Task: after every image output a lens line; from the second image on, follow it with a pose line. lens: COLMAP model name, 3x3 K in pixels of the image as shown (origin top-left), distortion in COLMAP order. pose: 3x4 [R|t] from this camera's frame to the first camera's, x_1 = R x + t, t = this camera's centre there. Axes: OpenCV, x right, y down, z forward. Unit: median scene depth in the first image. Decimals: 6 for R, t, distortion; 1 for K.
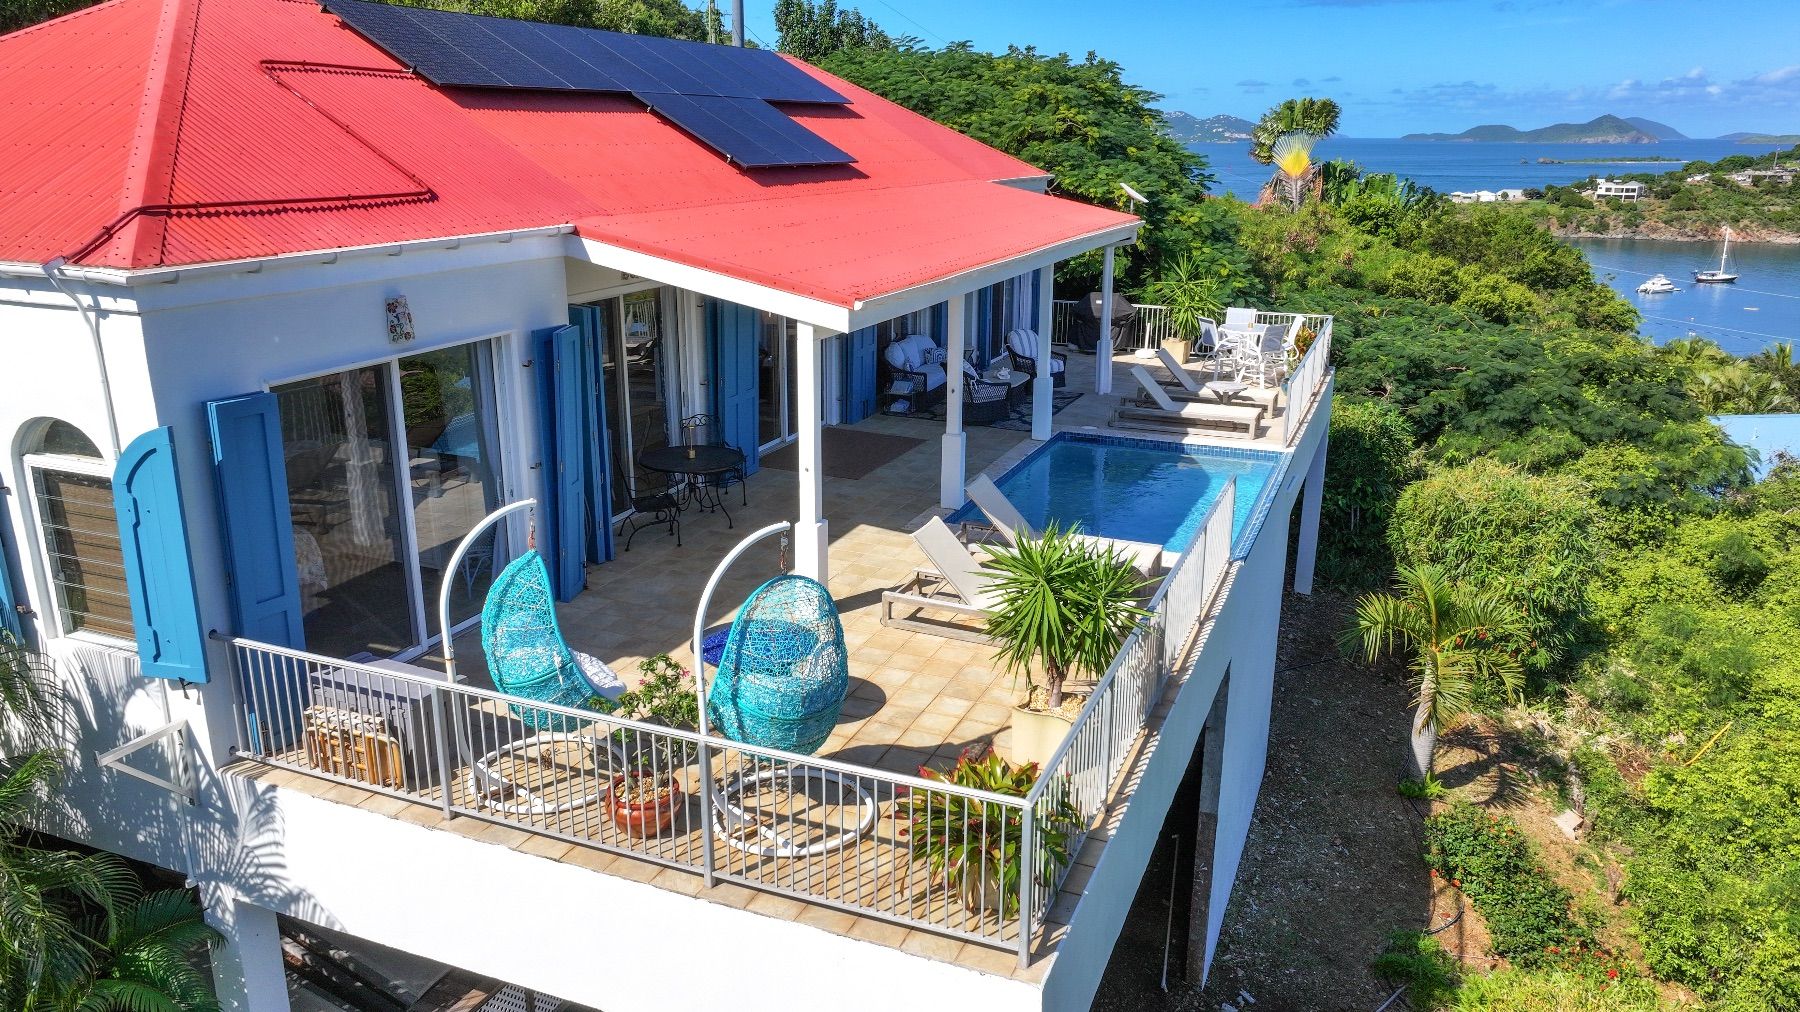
lens RADIAL K [[1267.8, 0, 900.0], [0, 1267.8, 506.0], [0, 0, 1]] dist [-0.010444, 0.027130]
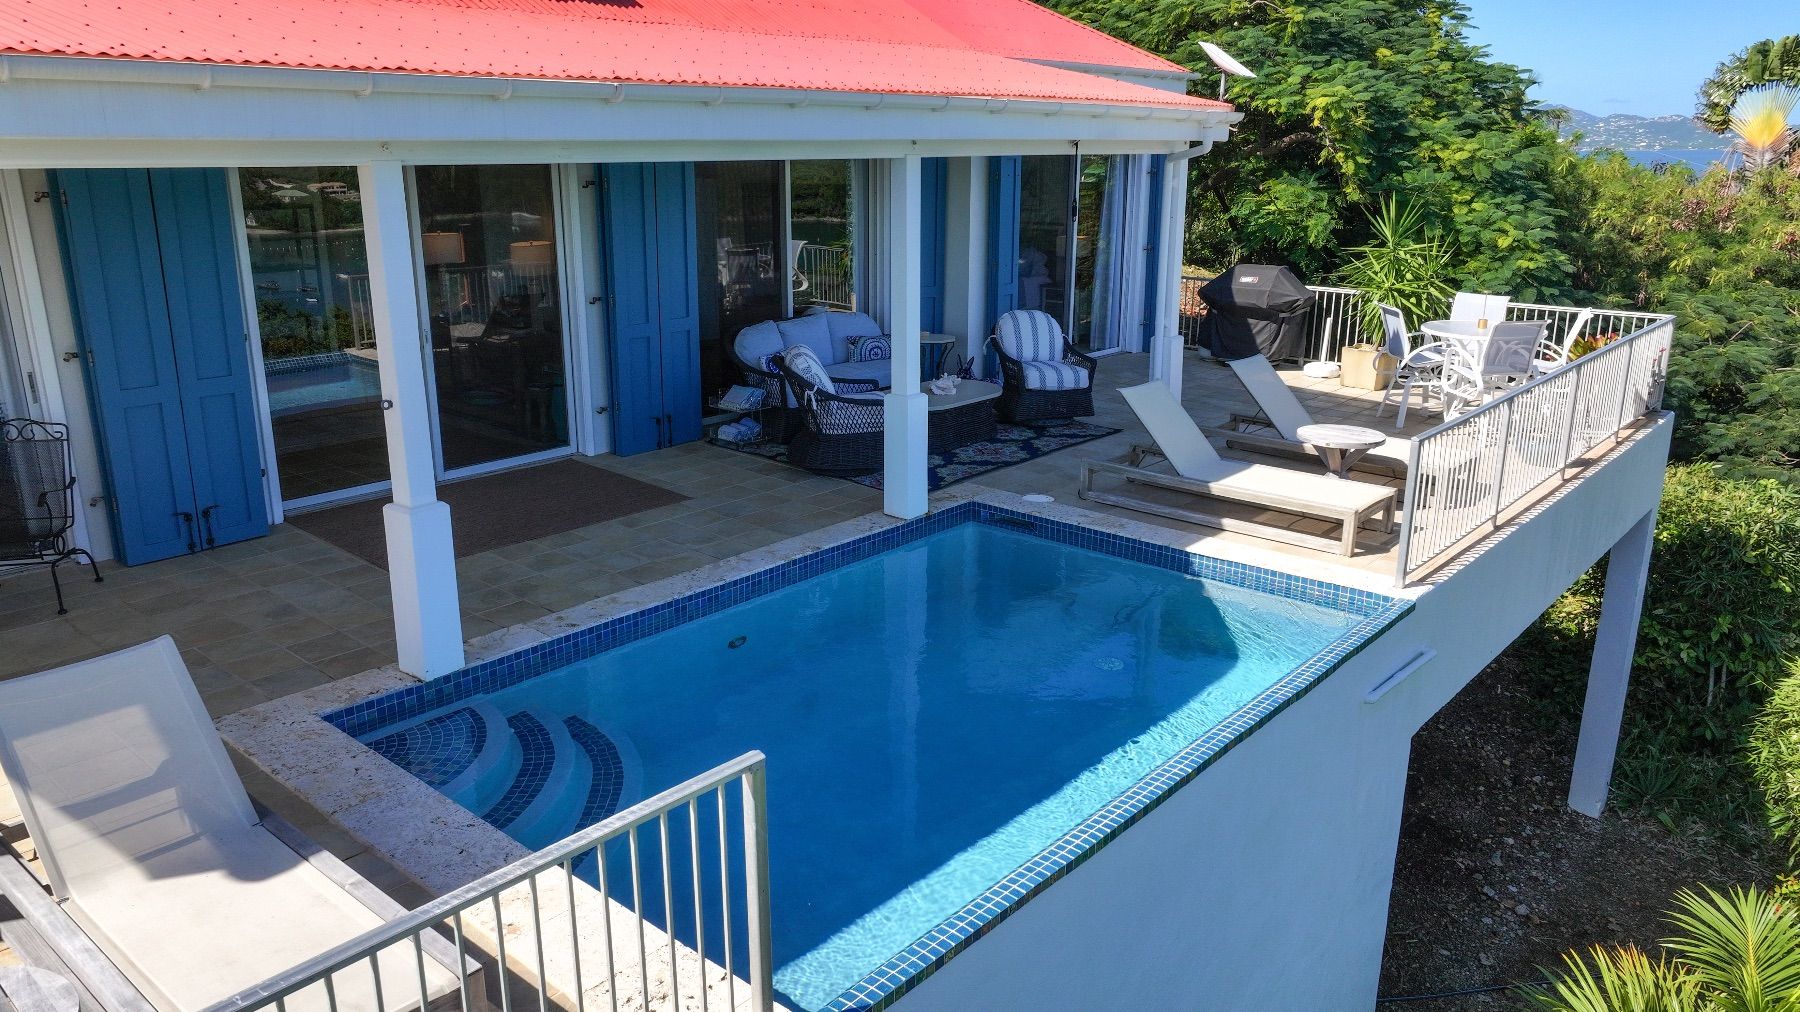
lens RADIAL K [[1270.7, 0, 900.0], [0, 1270.7, 506.0], [0, 0, 1]] dist [-0.000641, 0.023692]
pose [[0.949606, 0.085671, -0.301512, 0.085543], [-0.087809, 0.996116, 0.006483, -0.019400], [0.300896, 0.020320, 0.953440, 0.167894]]
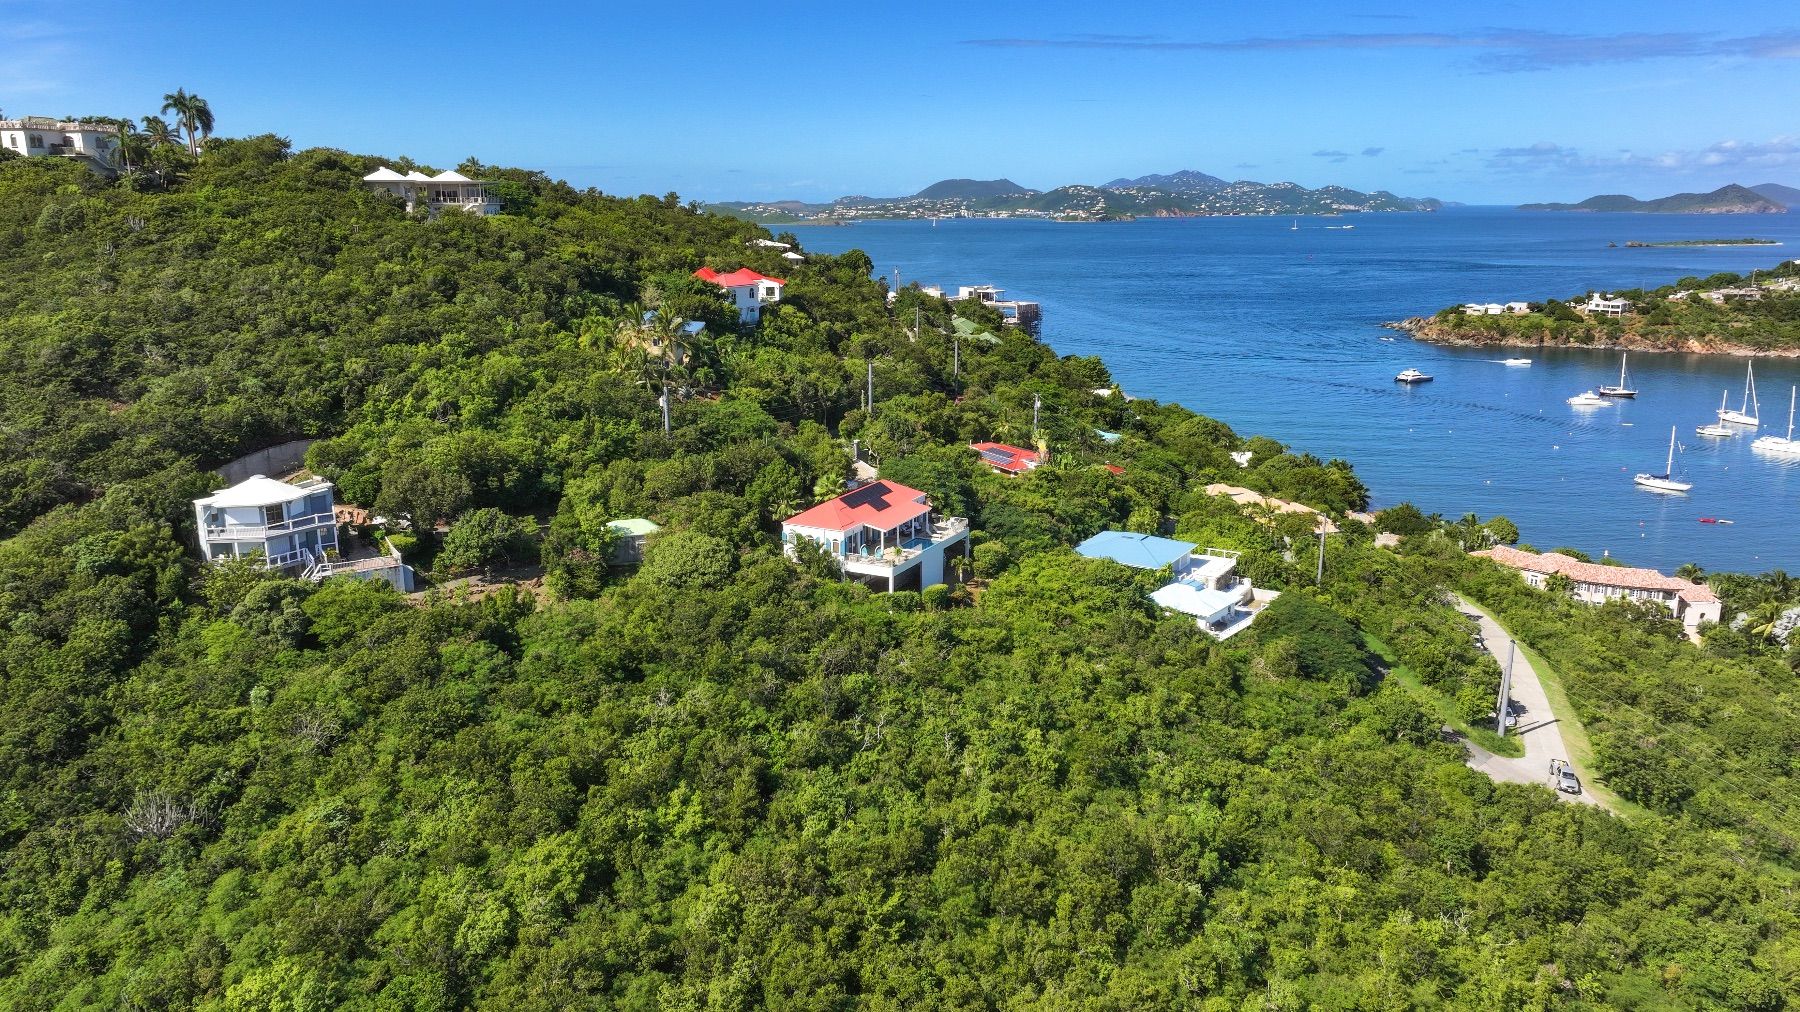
lens RADIAL K [[1275.7, 0, 910.2], [0, 1275.7, 506.8], [0, 0, 1]] dist [-0.013342, 0.041944]
pose [[0.997274, 0.012904, -0.072651, 0.221650], [-0.016640, 0.998557, -0.051051, 0.051277], [0.071887, 0.052120, 0.996050, -2.294099]]
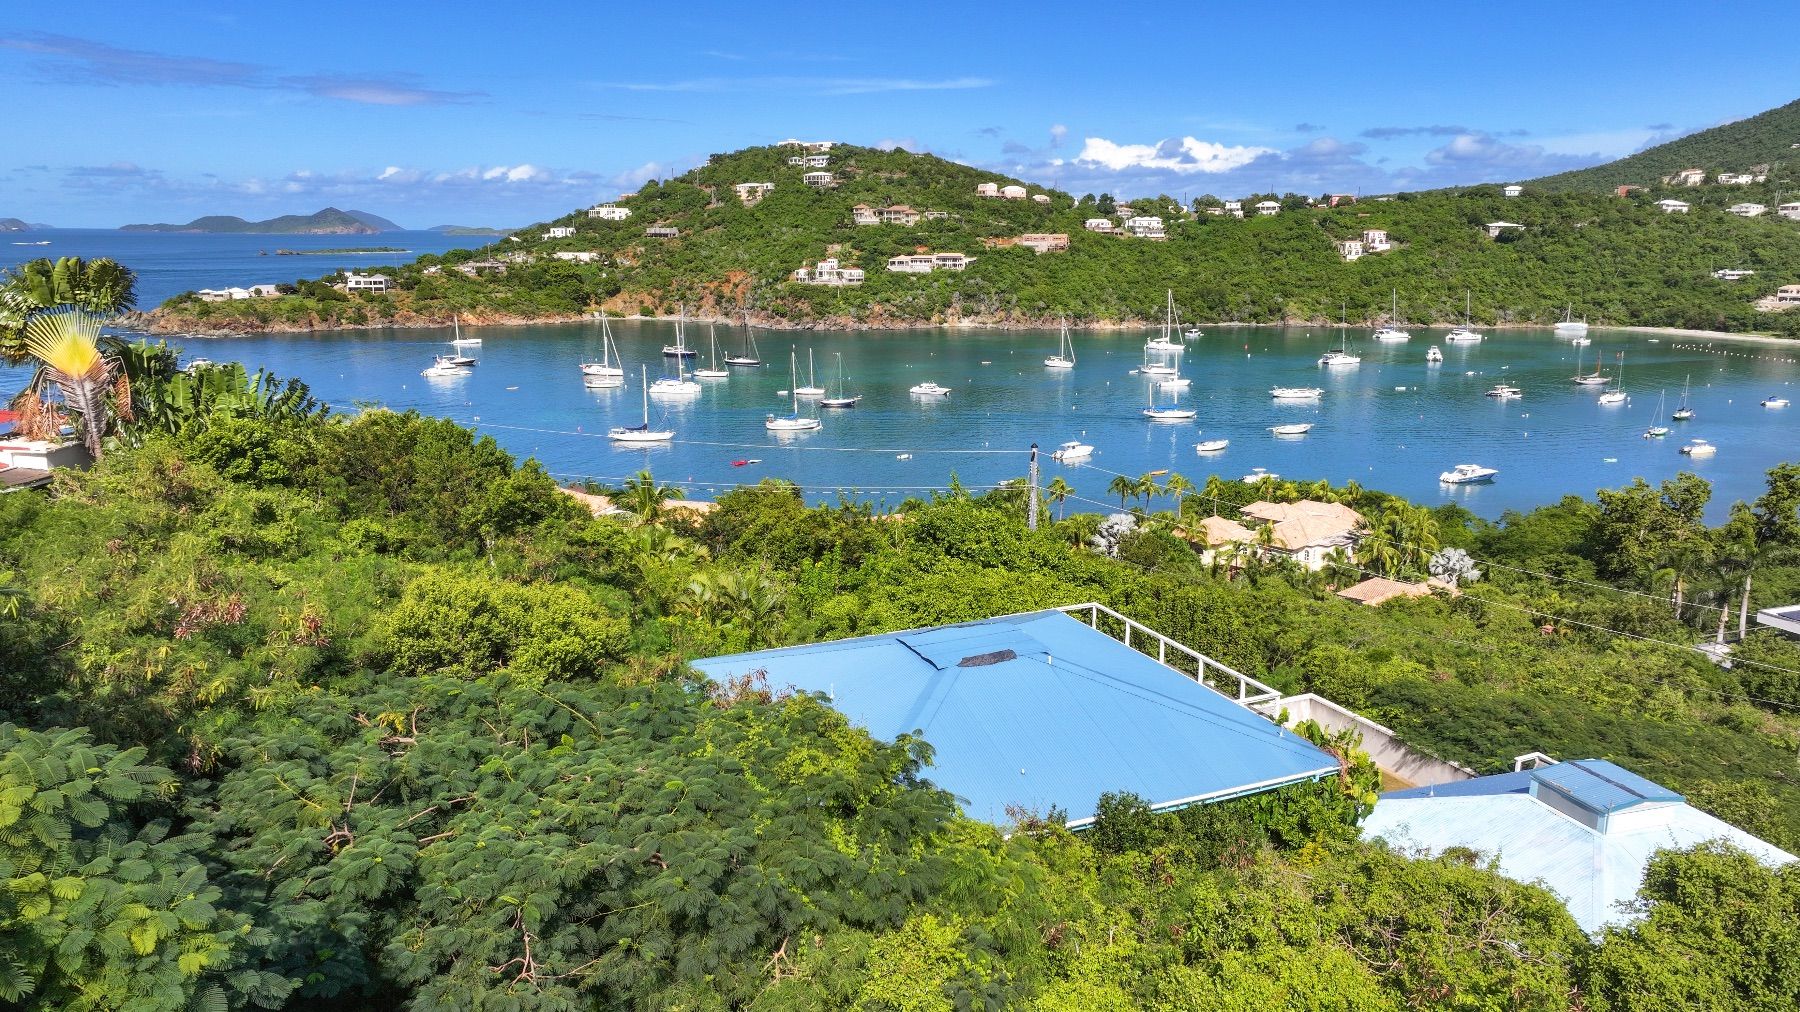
lens RADIAL K [[1270.7, 0, 900.0], [0, 1270.7, 506.0], [0, 0, 1]] dist [-0.000641, 0.023692]
pose [[0.620083, -0.168836, 0.766154, 0.064529], [0.220653, 0.974680, 0.036204, -0.130022], [-0.752868, 0.146604, 0.641636, 0.285648]]
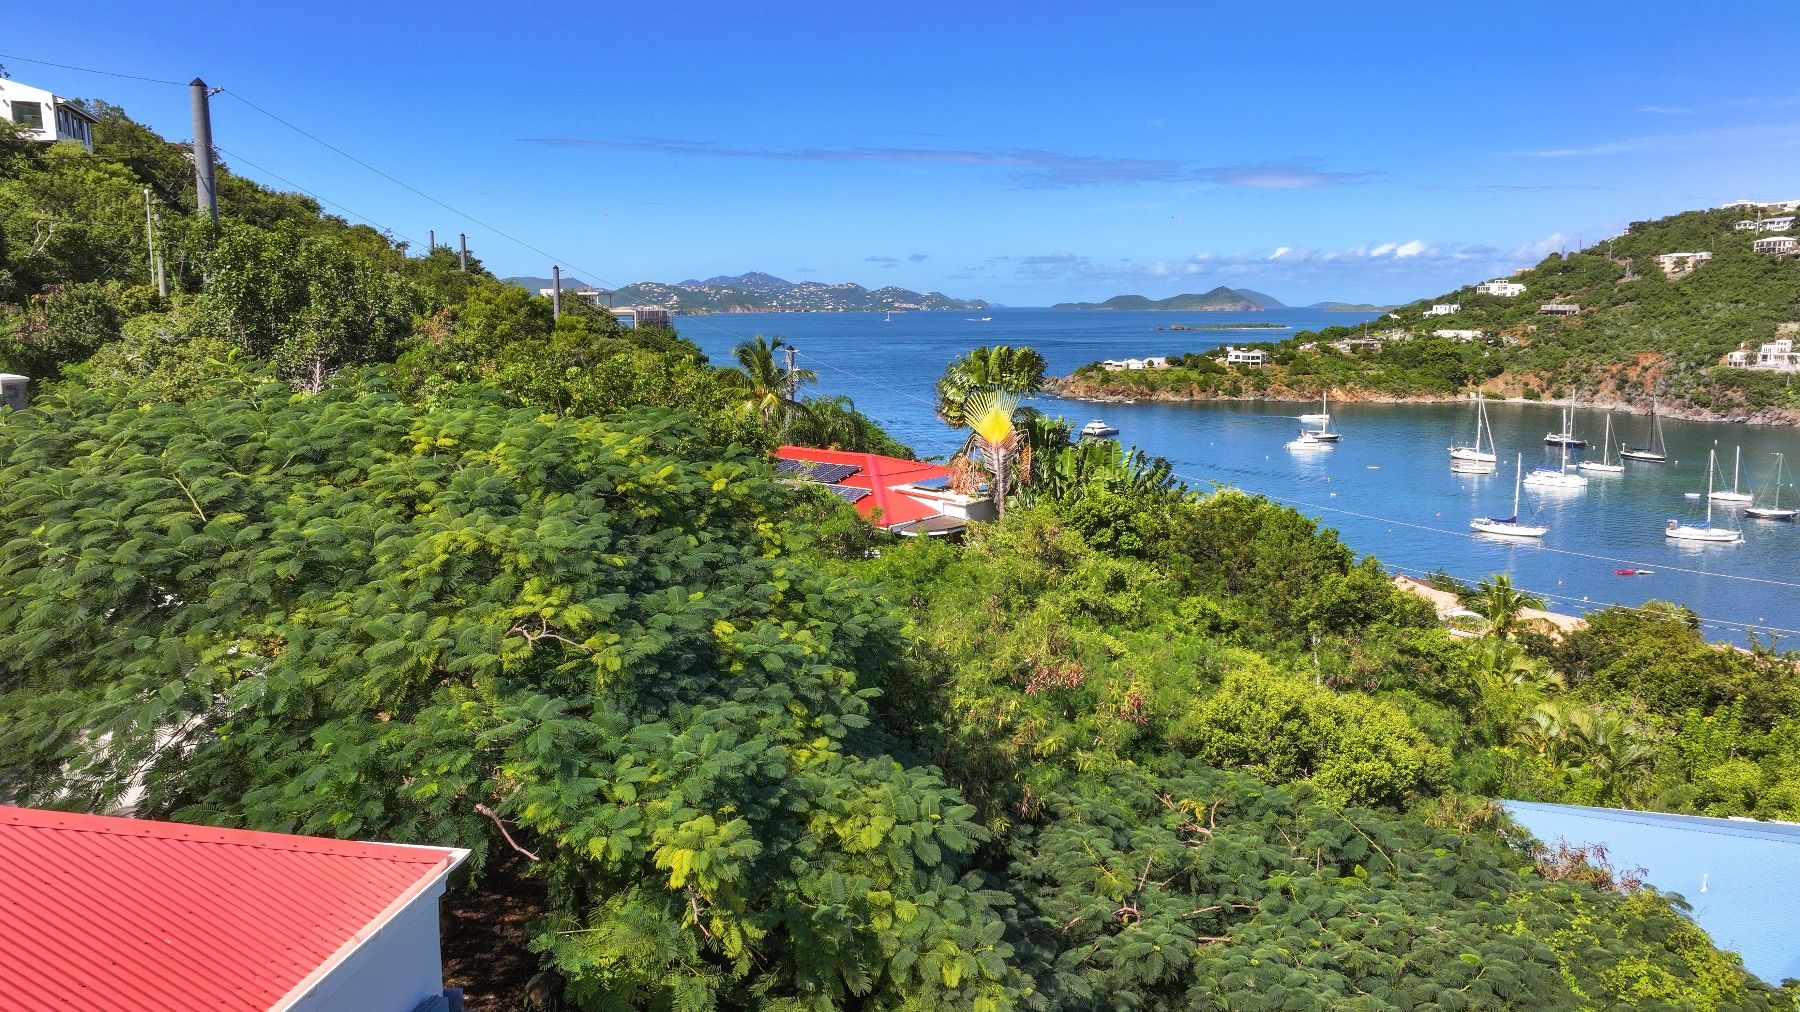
lens RADIAL K [[1275.7, 0, 910.2], [0, 1275.7, 506.8], [0, 0, 1]] dist [-0.013342, 0.041944]
pose [[0.967875, -0.043198, 0.247692, 0.071264], [0.074440, 0.990197, -0.118187, -0.138255], [-0.240158, 0.132829, 0.961603, 0.282939]]
